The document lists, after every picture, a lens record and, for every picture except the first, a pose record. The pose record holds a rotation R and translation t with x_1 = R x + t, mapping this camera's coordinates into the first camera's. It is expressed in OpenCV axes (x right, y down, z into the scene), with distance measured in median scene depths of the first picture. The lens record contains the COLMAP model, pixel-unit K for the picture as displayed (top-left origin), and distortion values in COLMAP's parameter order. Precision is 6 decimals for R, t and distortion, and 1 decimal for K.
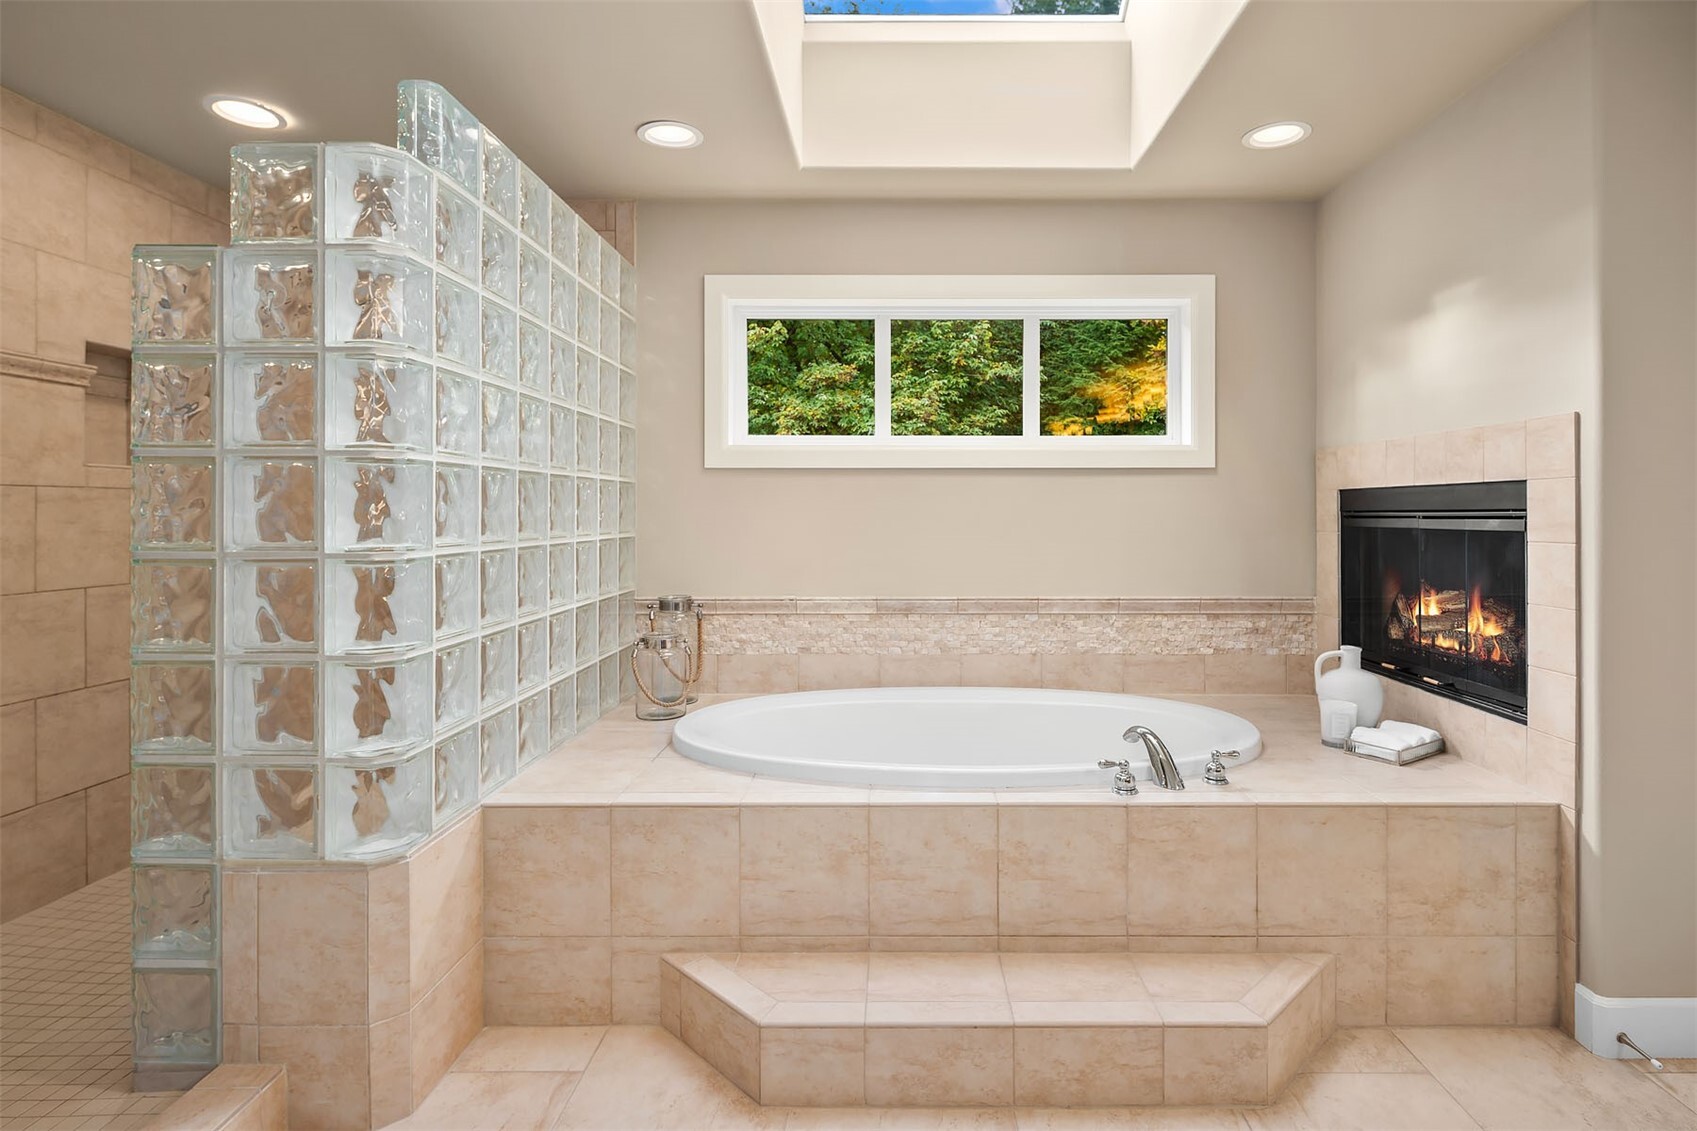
lens RADIAL K [[849.5, 0, 852.8], [0, 849.5, 512.0], [0, 0, 1]] dist [0.000486, -0.000380]
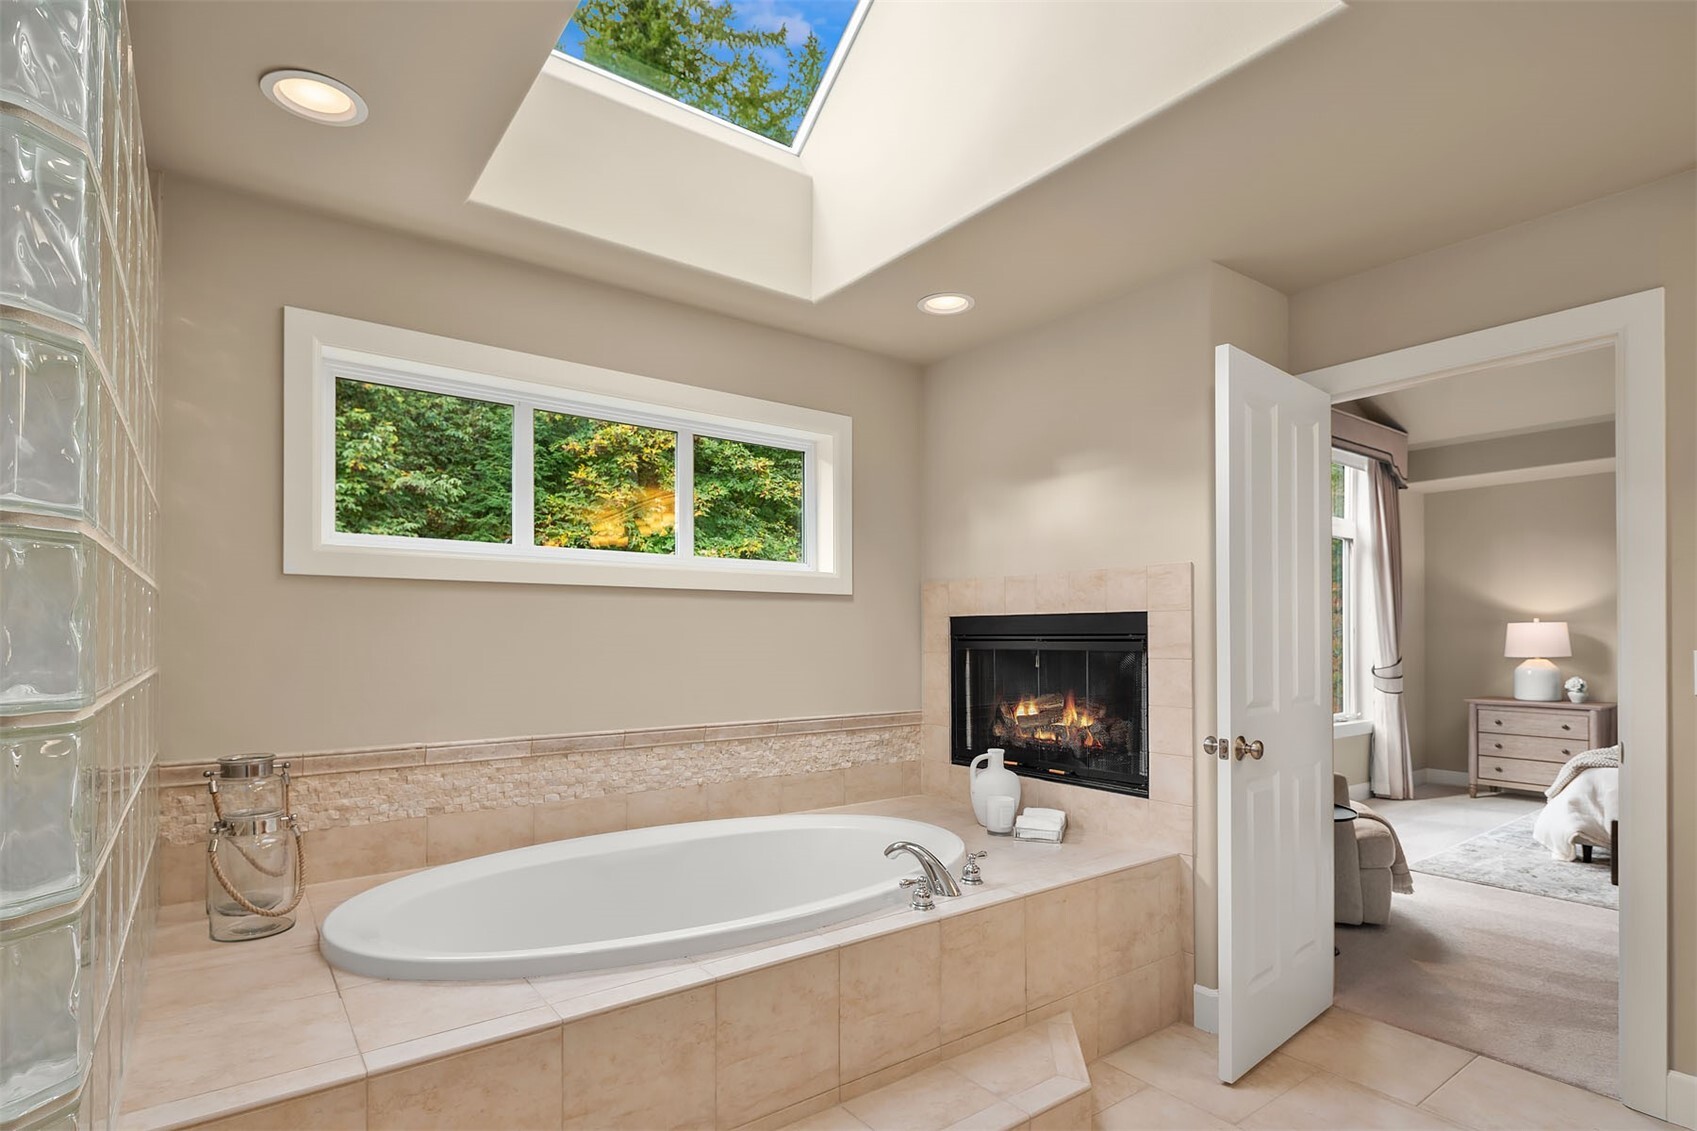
lens RADIAL K [[844.6, 0, 830.1], [0, 844.6, 632.1], [0, 0, 1]] dist [0.000430, -0.000064]
pose [[0.797499, 0.003649, 0.603309, -0.246492], [-0.001037, 0.999989, -0.004678, 0.000360], [-0.603319, 0.003105, 0.797494, 0.158430]]
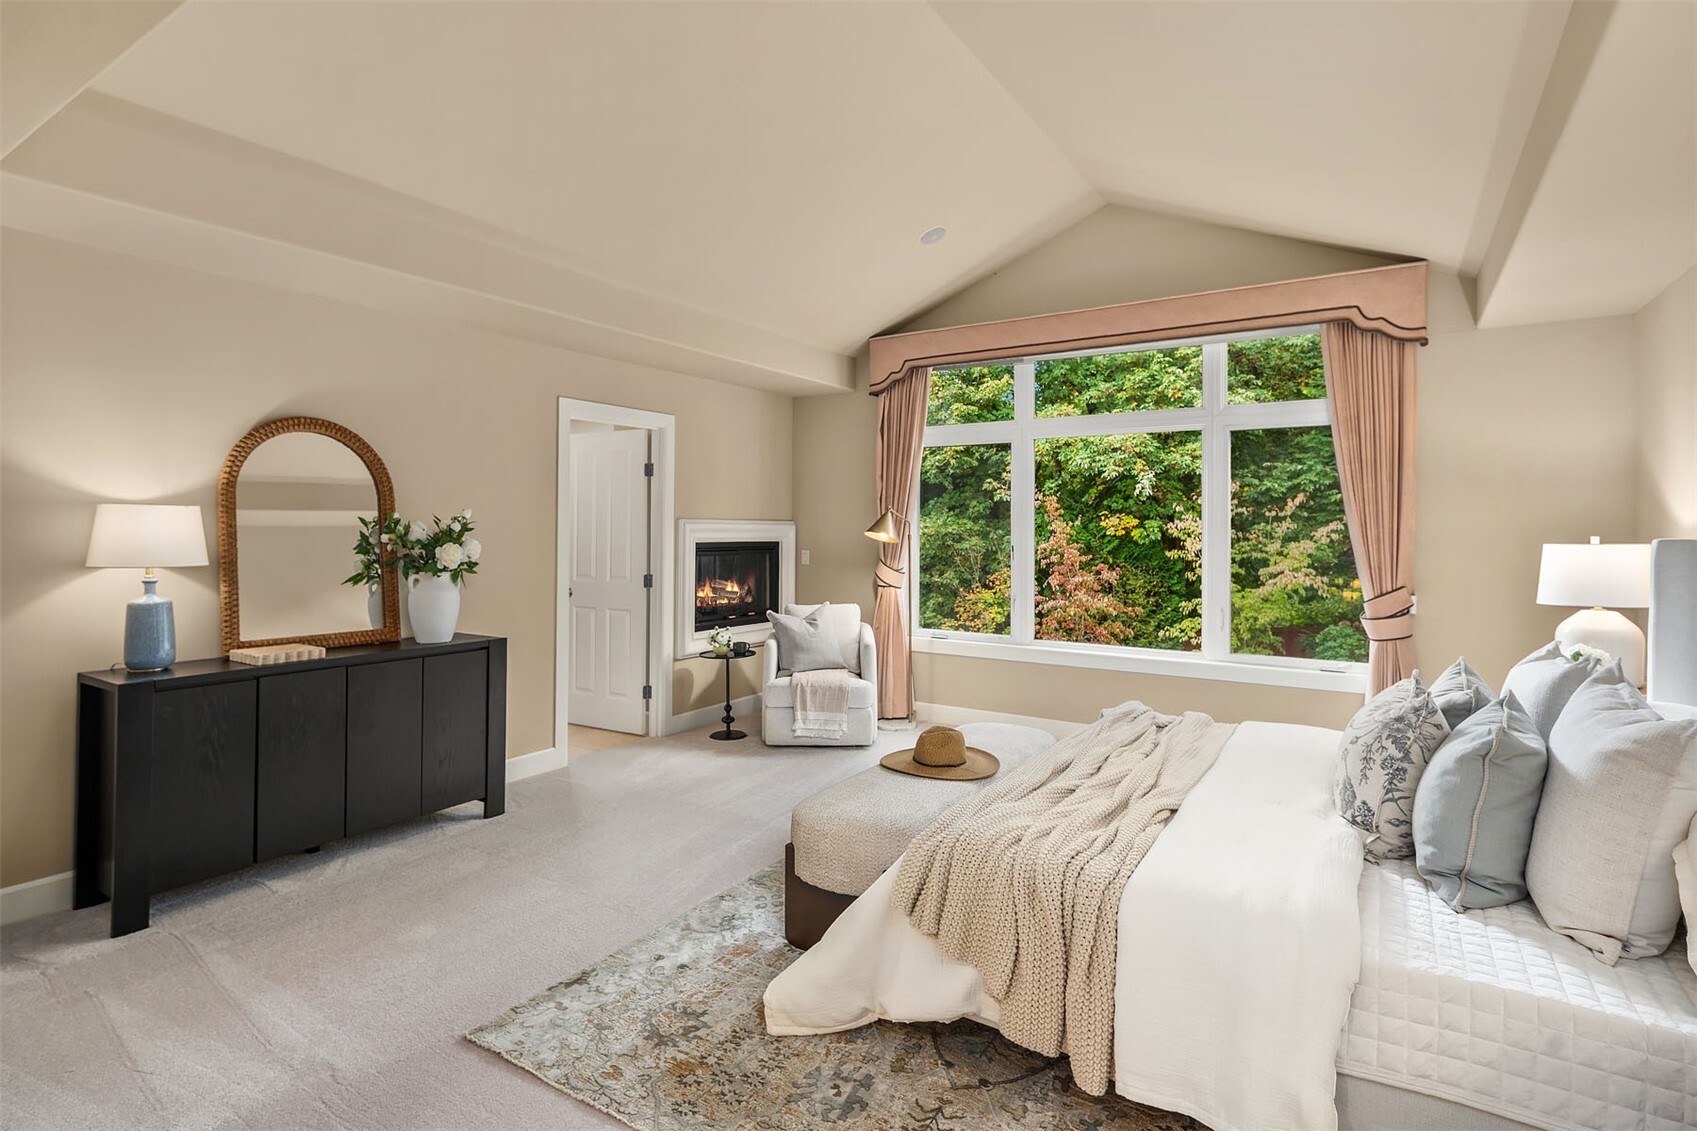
lens RADIAL K [[847.0, 0, 824.1], [0, 847.0, 523.6], [0, 0, 1]] dist [-0.000732, -0.000223]
pose [[0.838437, 0.001187, -0.544997, 7.867180], [-0.004065, 0.999983, -0.004074, -0.188534], [0.544983, 0.005631, 0.838428, -3.085238]]
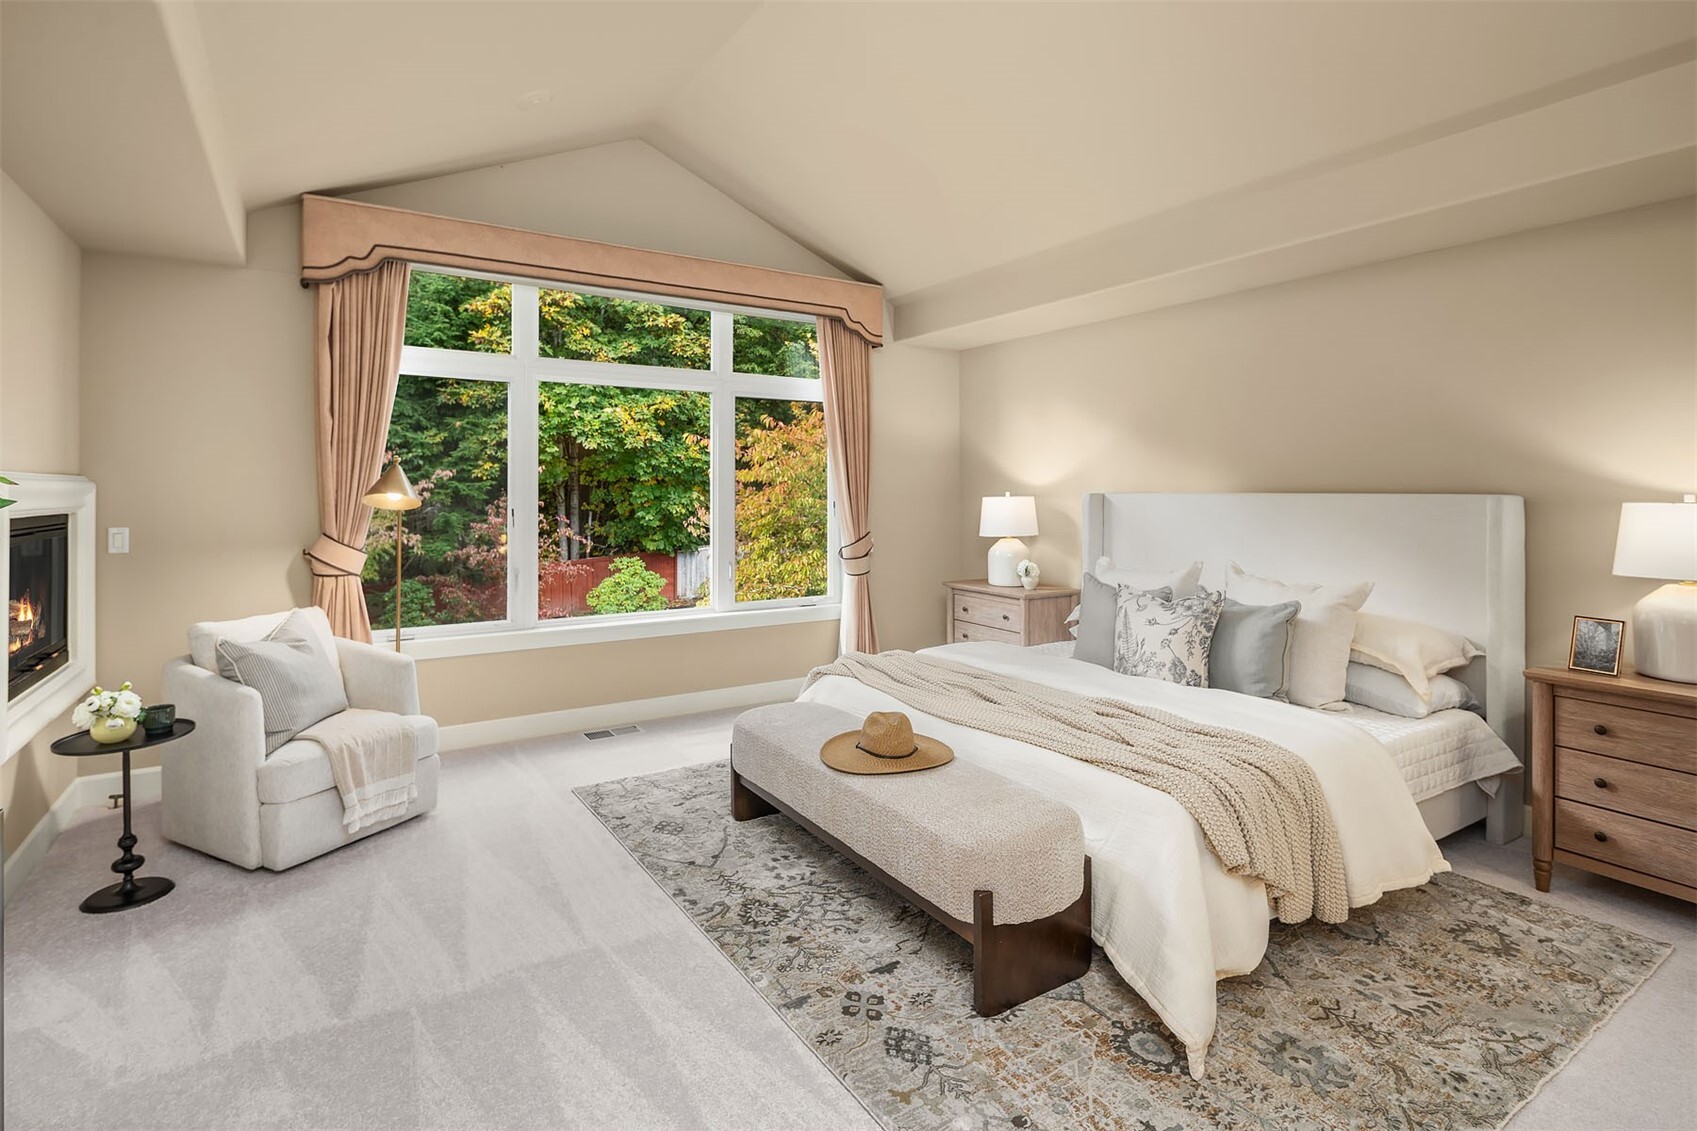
lens RADIAL K [[839.7, 0, 841.9], [0, 839.7, 484.3], [0, 0, 1]] dist [-0.001181, -0.000510]
pose [[0.838530, 0.003718, 0.544843, 4.298927], [-0.001480, 0.999989, -0.004547, -0.185667], [-0.544854, 0.003006, 0.838526, -2.325236]]
